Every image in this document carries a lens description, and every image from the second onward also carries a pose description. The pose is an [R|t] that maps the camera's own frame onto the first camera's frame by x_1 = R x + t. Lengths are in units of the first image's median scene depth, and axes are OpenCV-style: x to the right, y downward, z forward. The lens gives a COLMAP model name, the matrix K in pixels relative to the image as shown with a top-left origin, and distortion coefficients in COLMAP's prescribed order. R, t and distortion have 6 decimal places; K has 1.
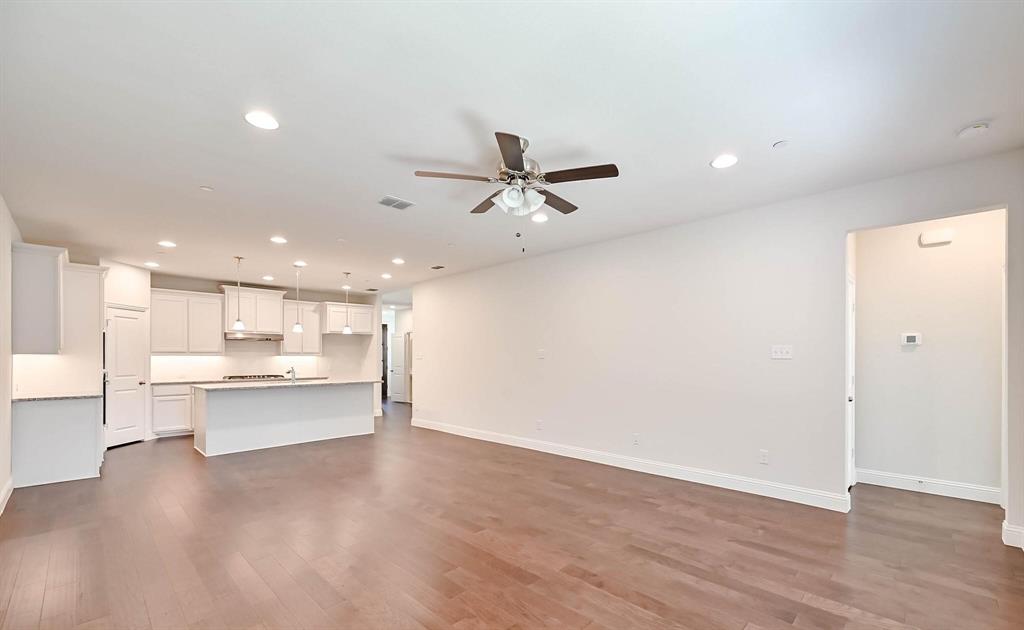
lens RADIAL K [[418.4, 0, 538.8], [0, 418.4, 359.2], [0, 0, 1]] dist [0.002024, 0.000278]
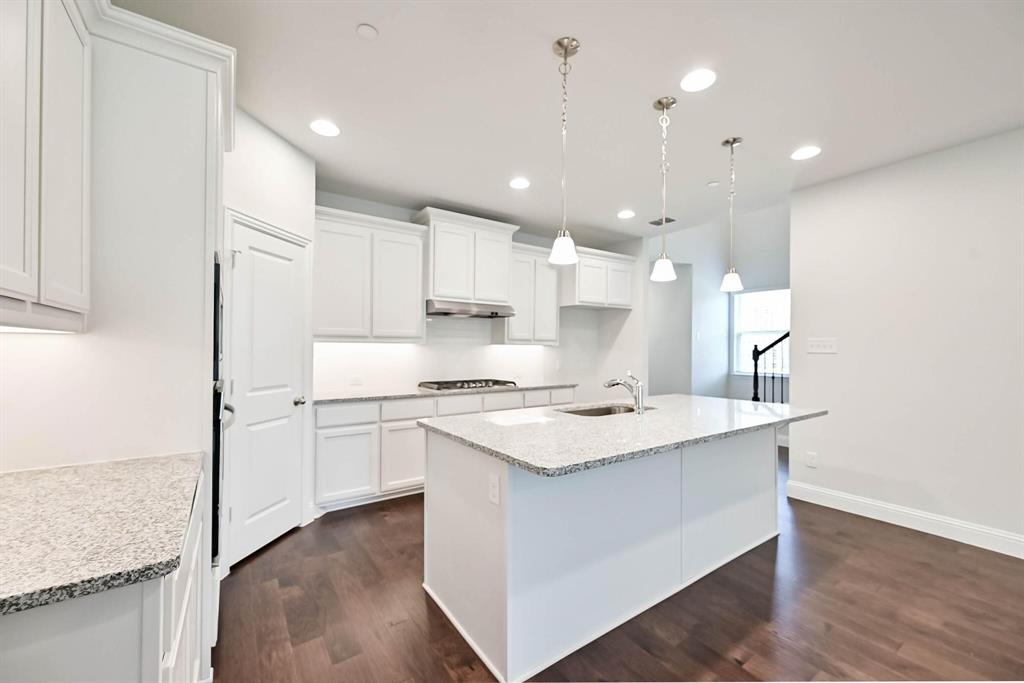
lens RADIAL K [[397.9, 0, 510.6], [0, 397.9, 348.8], [0, 0, 1]] dist [-0.000382, -0.000003]
pose [[0.972070, 0.007903, -0.234557, -0.600785], [-0.009565, 0.999937, -0.005952, -0.000184], [0.234495, 0.008029, 0.972084, 0.611821]]
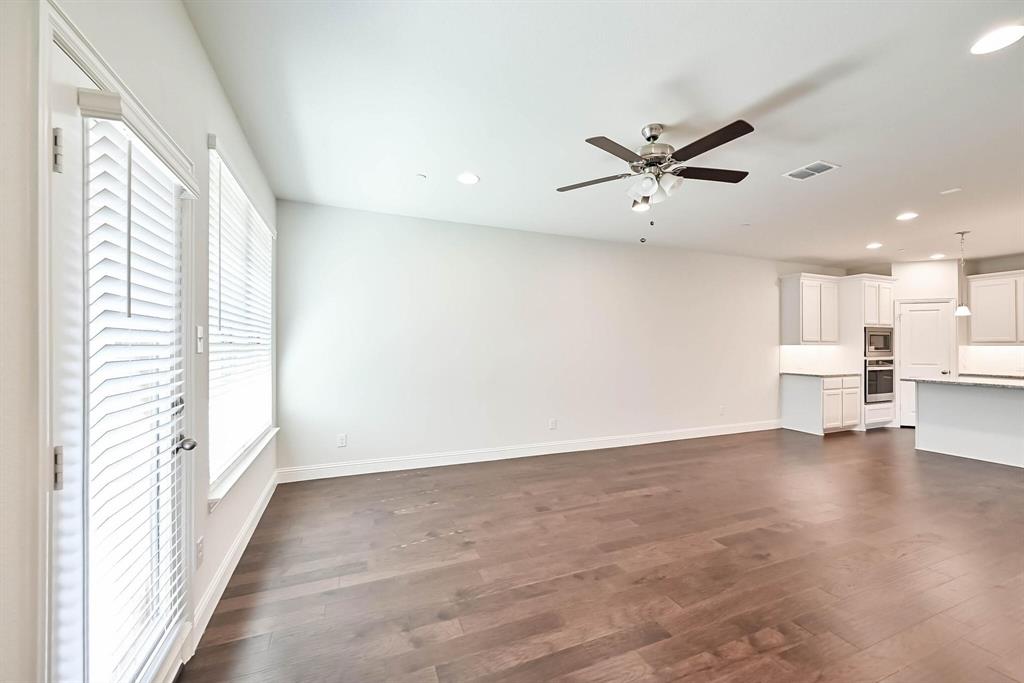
lens RADIAL K [[409.2, 0, 515.8], [0, 409.2, 344.9], [0, 0, 1]] dist [0.000686, 0.000117]
pose [[-0.418587, -0.003565, -0.908170, 0.386582], [-0.005079, 0.999986, -0.001584, -0.003061], [0.908162, 0.003949, -0.418599, 0.448713]]
